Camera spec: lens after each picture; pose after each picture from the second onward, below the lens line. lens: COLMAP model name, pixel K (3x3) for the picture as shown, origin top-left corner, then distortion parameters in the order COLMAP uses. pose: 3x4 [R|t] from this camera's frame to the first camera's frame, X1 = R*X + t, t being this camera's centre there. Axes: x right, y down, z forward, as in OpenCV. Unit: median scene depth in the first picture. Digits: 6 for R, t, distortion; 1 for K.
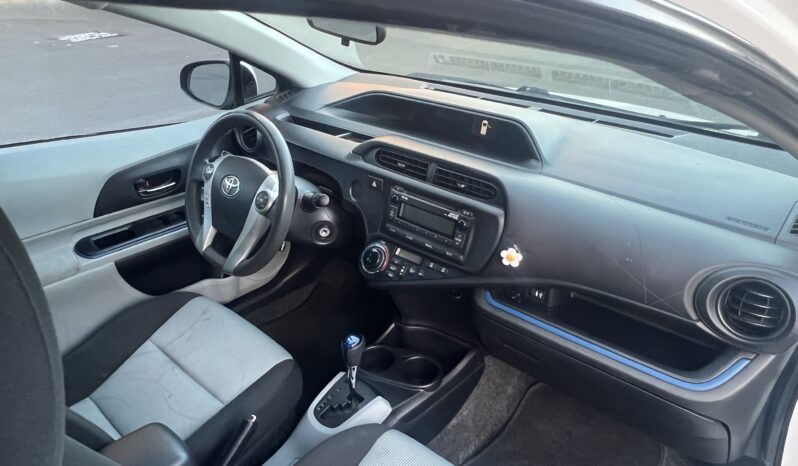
lens RADIAL K [[553.9, 0, 389.0], [0, 553.9, 235.1], [0, 0, 1]] dist [-0.002898, 0.002127]
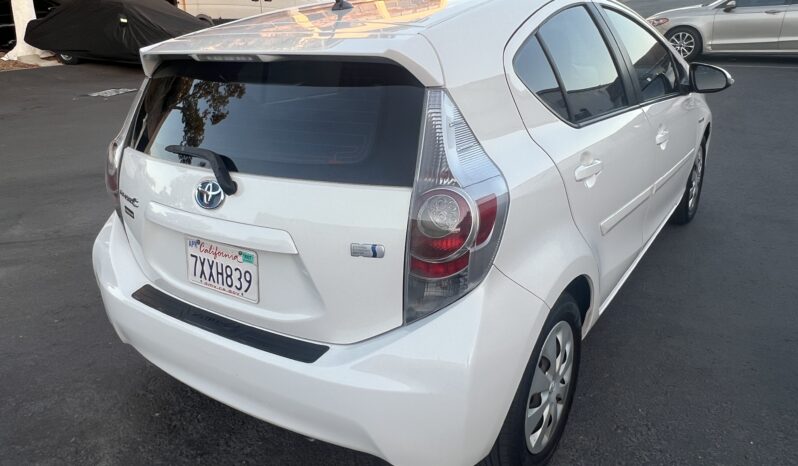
lens RADIAL K [[601.0, 0, 404.5], [0, 601.0, 234.9], [0, 0, 1]] dist [0.000531, -0.002108]
pose [[0.986777, -0.097321, 0.129615, -1.012682], [0.111215, 0.988271, -0.104653, 0.923986], [-0.117909, 0.117684, 0.986026, -1.869245]]
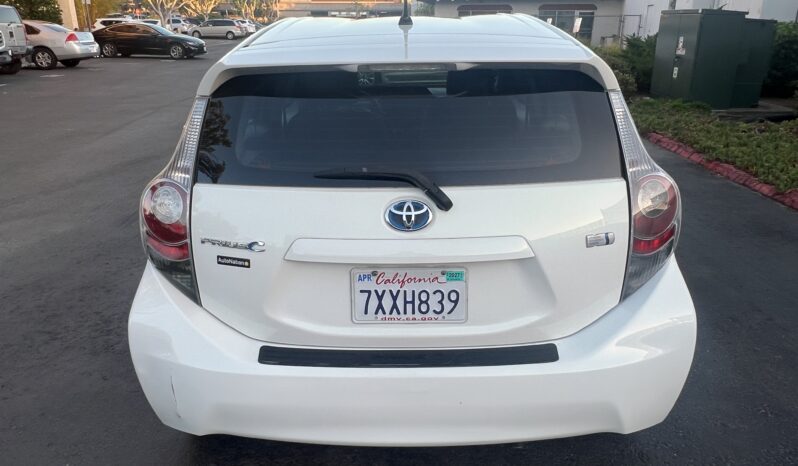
lens RADIAL K [[601.0, 0, 393.8], [0, 601.0, 237.4], [0, 0, 1]] dist [0.000531, -0.002108]
pose [[0.739884, -0.231916, 0.631496, -2.212373], [0.321668, 0.946399, -0.029314, 0.685204], [-0.590848, 0.224821, 0.774825, -1.364665]]
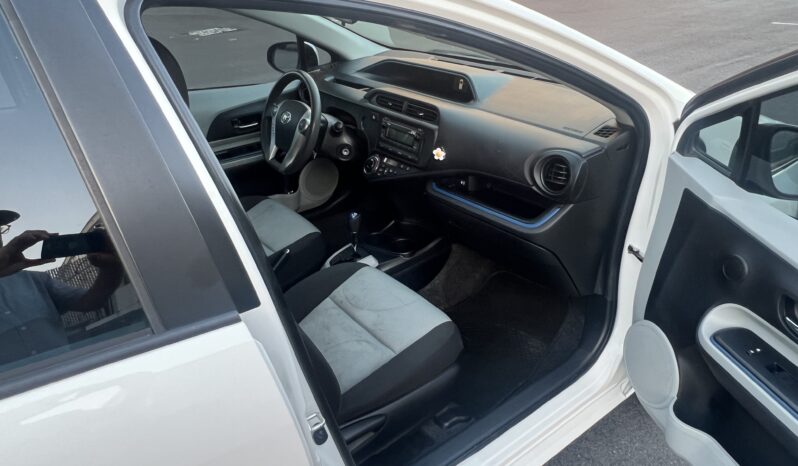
lens RADIAL K [[553.9, 0, 385.7], [0, 553.9, 233.1], [0, 0, 1]] dist [-0.002898, 0.002127]
pose [[0.981827, 0.048933, -0.183359, 0.304292], [-0.047325, 0.998793, 0.013137, 0.208564], [0.183780, -0.004221, 0.982958, -0.512510]]
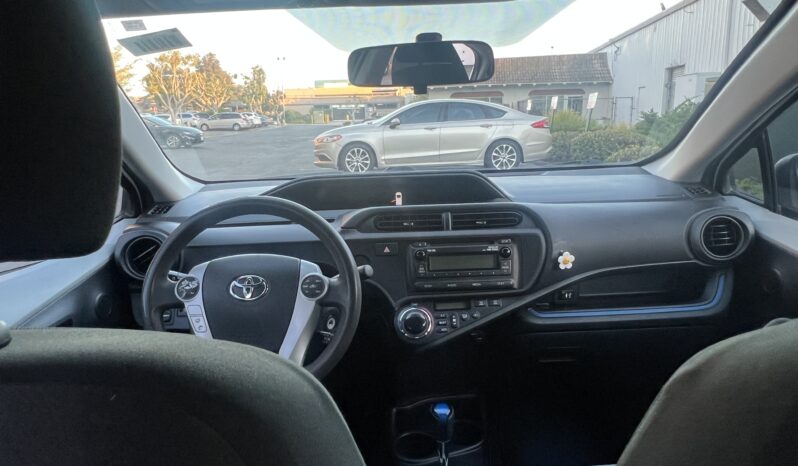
lens RADIAL K [[553.9, 0, 394.6], [0, 553.9, 229.6], [0, 0, 1]] dist [-0.002898, 0.002127]
pose [[0.733743, -0.160499, 0.660198, -0.647046], [0.344784, 0.925245, -0.158258, 0.032464], [-0.585444, 0.343746, 0.734230, 0.269151]]
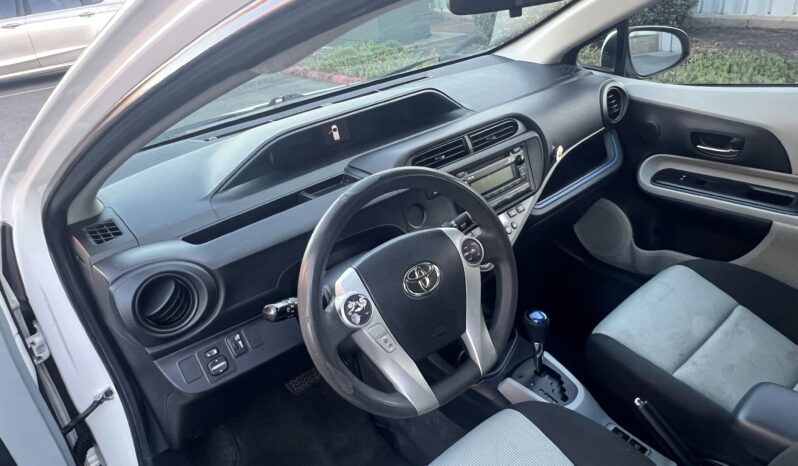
lens RADIAL K [[553.9, 0, 394.8], [0, 553.9, 240.3], [0, 0, 1]] dist [-0.002898, 0.002127]
pose [[0.107209, -0.468809, 0.876769, -0.862561], [0.547842, 0.763754, 0.341392, -0.375082], [-0.829684, 0.443731, 0.338715, 0.783496]]
